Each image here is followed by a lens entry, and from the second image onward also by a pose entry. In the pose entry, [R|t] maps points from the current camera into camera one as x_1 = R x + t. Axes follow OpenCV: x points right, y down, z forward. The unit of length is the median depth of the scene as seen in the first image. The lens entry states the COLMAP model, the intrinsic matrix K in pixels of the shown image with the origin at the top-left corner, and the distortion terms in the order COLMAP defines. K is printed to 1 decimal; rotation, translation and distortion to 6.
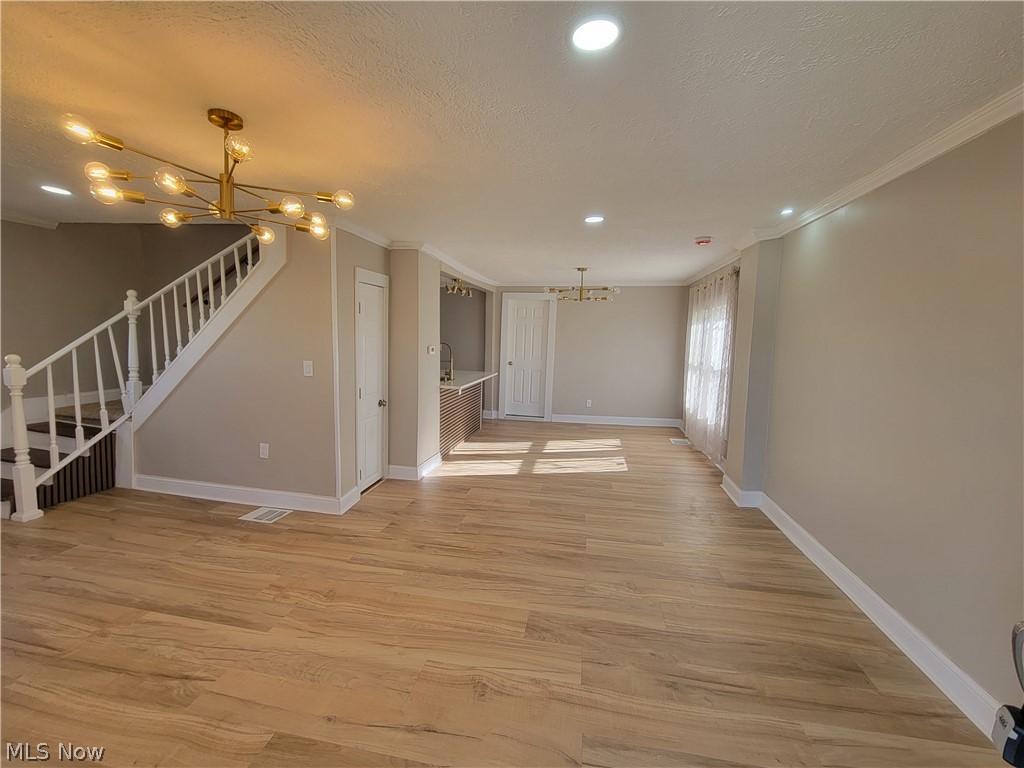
lens RADIAL K [[418.1, 0, 508.6], [0, 418.1, 380.7], [0, 0, 1]] dist [0.000167, -0.000242]
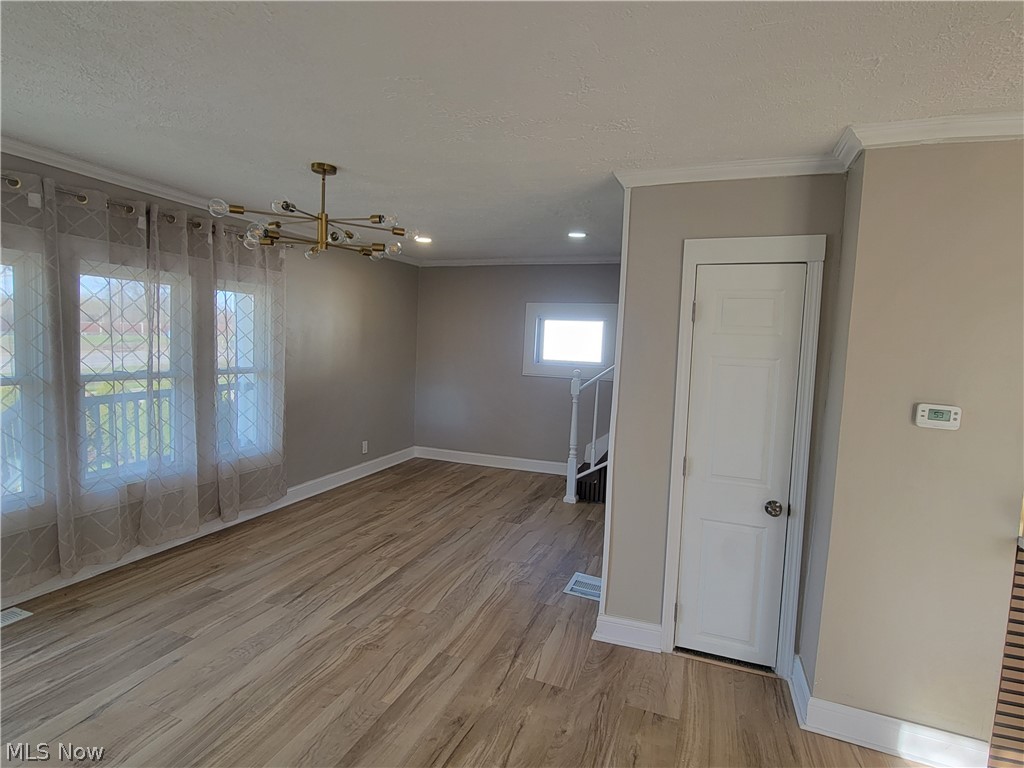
lens RADIAL K [[533.7, 0, 509.7], [0, 533.7, 381.4], [0, 0, 1]] dist [0.002391, 0.000438]
pose [[-0.175684, 0.047949, -0.983278, 0.463449], [-0.148687, 0.986063, 0.074651, -0.122647], [0.973153, 0.159316, -0.166106, 1.099688]]
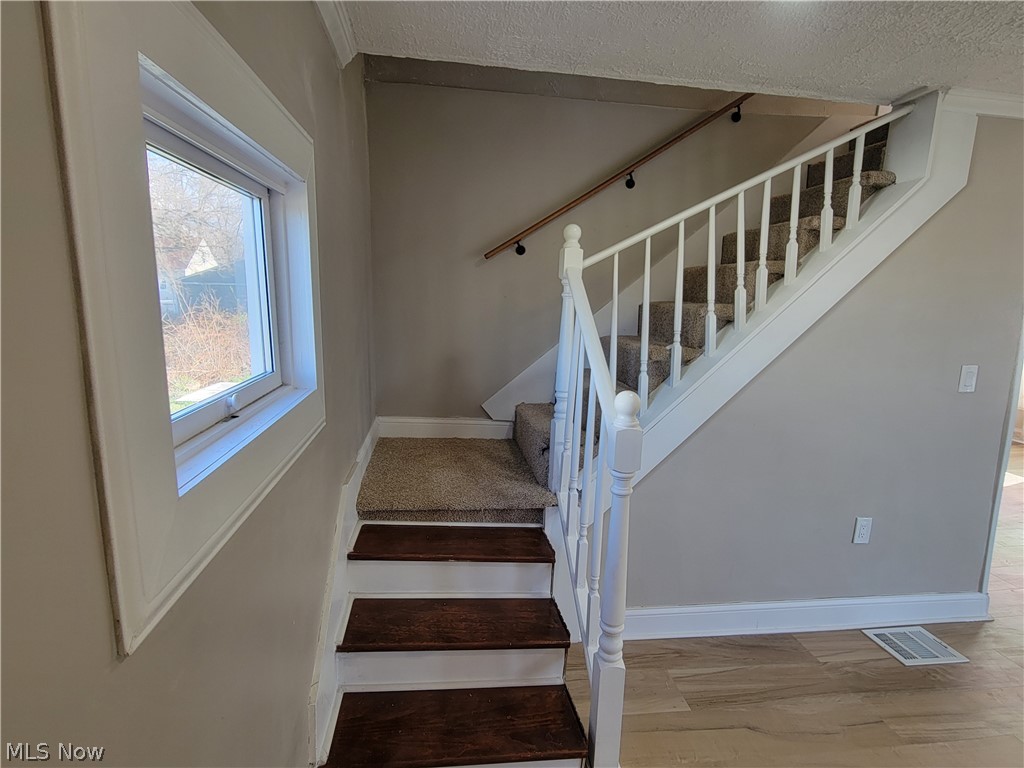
lens RADIAL K [[533.7, 0, 513.1], [0, 533.7, 380.6], [0, 0, 1]] dist [0.002391, 0.000438]
pose [[0.950781, -0.057166, 0.304545, -1.467303], [0.039604, 0.997193, 0.063538, -0.110918], [-0.307322, -0.048350, 0.950376, 0.576439]]
